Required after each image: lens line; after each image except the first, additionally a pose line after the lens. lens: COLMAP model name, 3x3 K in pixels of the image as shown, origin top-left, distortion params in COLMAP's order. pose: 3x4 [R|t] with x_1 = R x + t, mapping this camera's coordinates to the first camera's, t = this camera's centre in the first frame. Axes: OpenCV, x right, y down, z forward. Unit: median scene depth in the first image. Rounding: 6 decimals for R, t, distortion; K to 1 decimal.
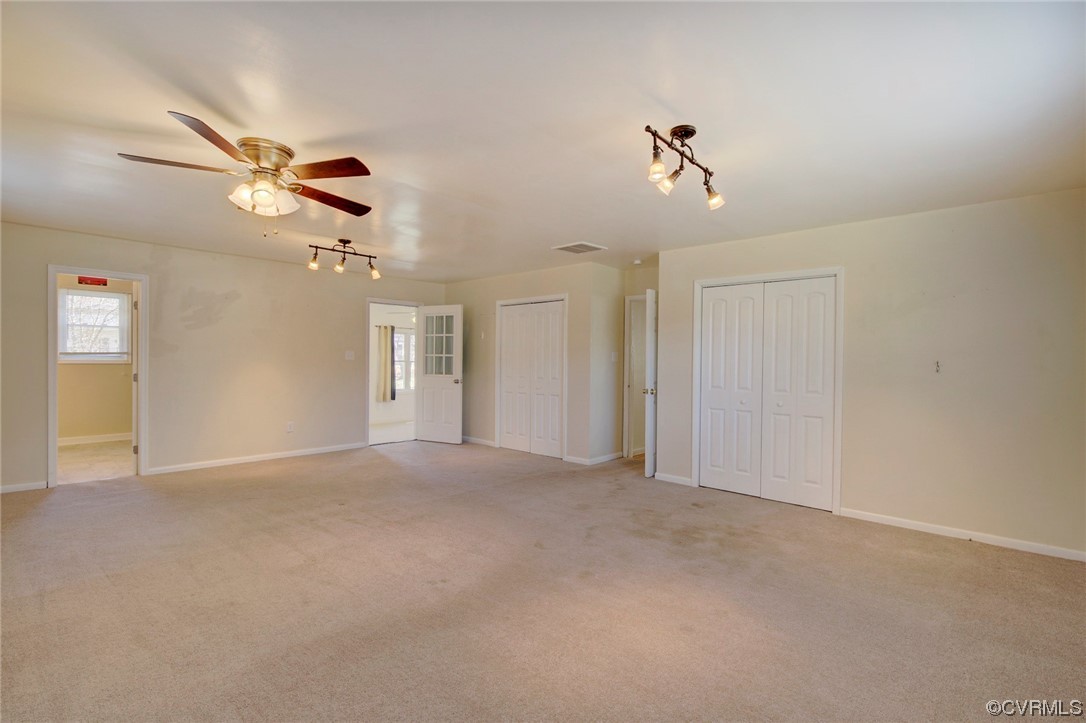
lens RADIAL K [[479.0, 0, 552.3], [0, 479.0, 365.7], [0, 0, 1]] dist [-0.018280, 0.000264]
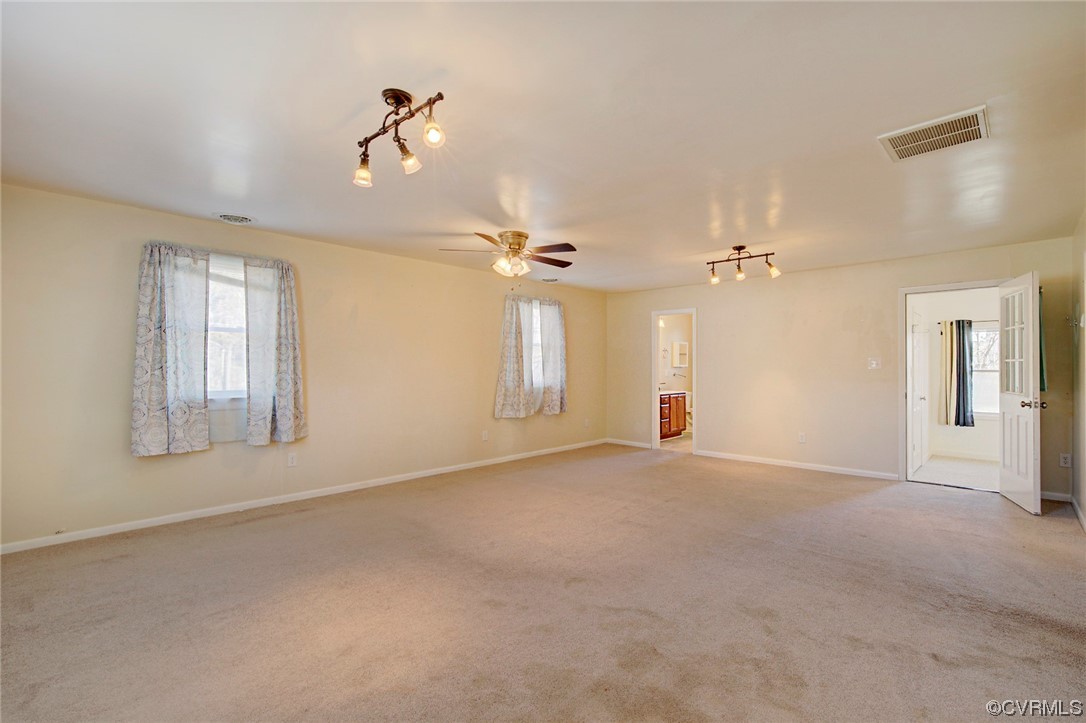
lens RADIAL K [[479.0, 0, 552.3], [0, 479.0, 365.7], [0, 0, 1]] dist [-0.018280, 0.000264]
pose [[0.009189, -0.014518, -0.999852, 0.370080], [-0.010785, 0.999835, -0.014617, 0.000400], [0.999900, 0.010917, 0.009030, 0.415439]]
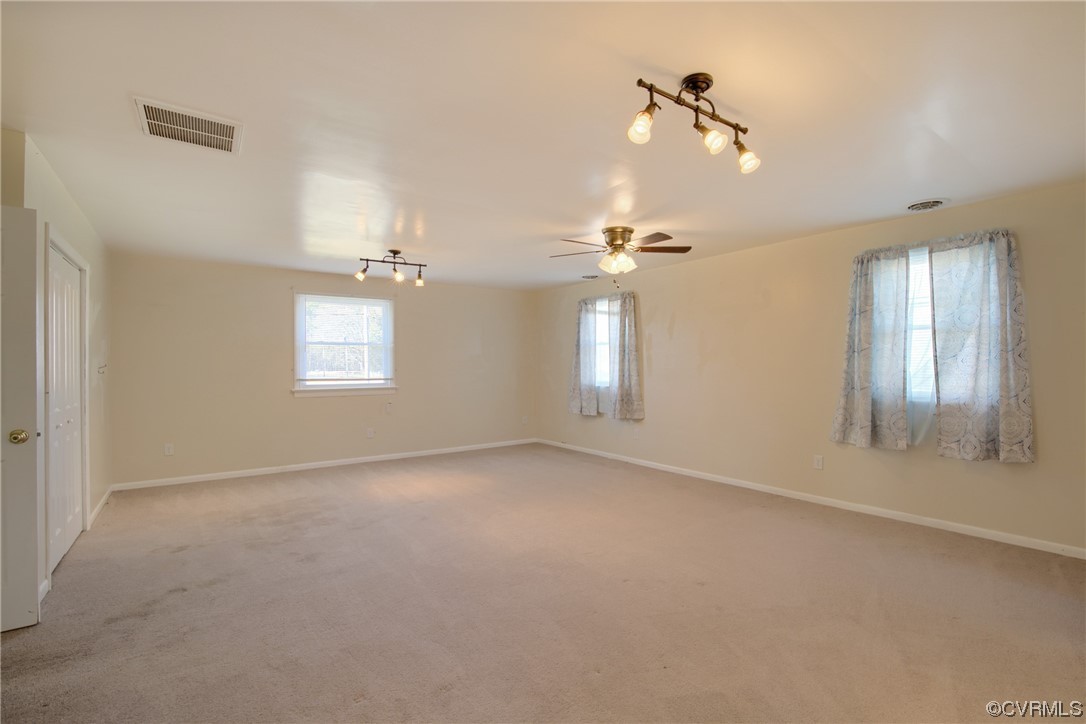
lens RADIAL K [[479.0, 0, 552.3], [0, 479.0, 366.2], [0, 0, 1]] dist [-0.018280, 0.000264]
pose [[-0.990666, -0.005858, 0.136185, -0.236934], [-0.003698, 0.999863, 0.016109, -0.018087], [-0.136261, 0.015455, -0.990552, 0.963928]]
